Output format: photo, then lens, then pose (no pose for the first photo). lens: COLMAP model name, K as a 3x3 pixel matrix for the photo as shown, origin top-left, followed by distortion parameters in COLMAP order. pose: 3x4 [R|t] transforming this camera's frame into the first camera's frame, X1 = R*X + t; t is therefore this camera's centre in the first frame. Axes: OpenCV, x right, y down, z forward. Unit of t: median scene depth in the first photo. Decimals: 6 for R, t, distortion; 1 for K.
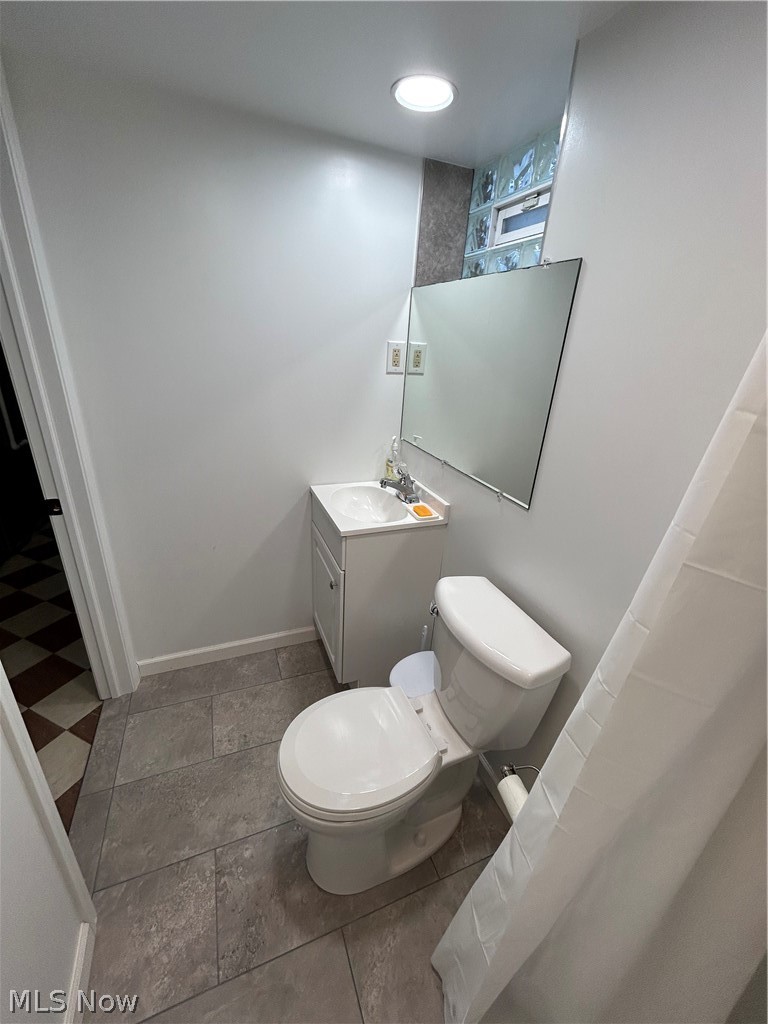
lens RADIAL K [[415.4, 0, 383.2], [0, 415.4, 511.6], [0, 0, 1]] dist [0.001751, 0.000439]
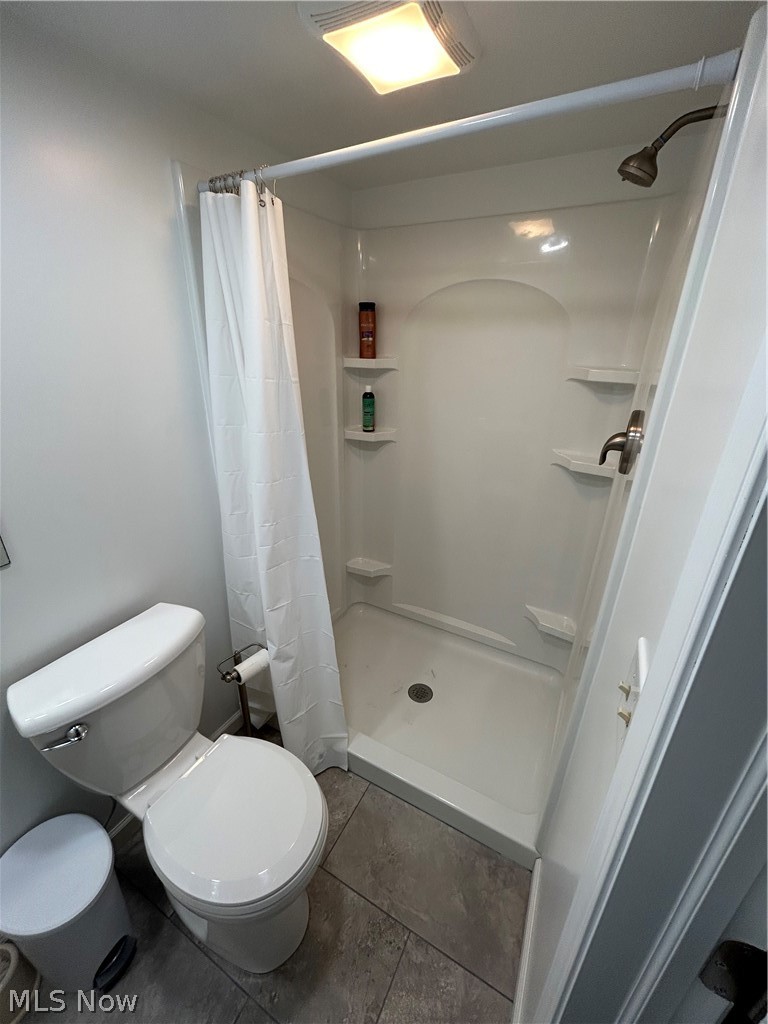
lens RADIAL K [[415.4, 0, 382.5], [0, 415.4, 512.5], [0, 0, 1]] dist [0.001751, 0.000439]
pose [[-0.634995, -0.355874, 0.685664, -0.674775], [0.254013, 0.742035, 0.620372, -0.428928], [-0.729561, 0.568101, -0.380792, 0.777966]]
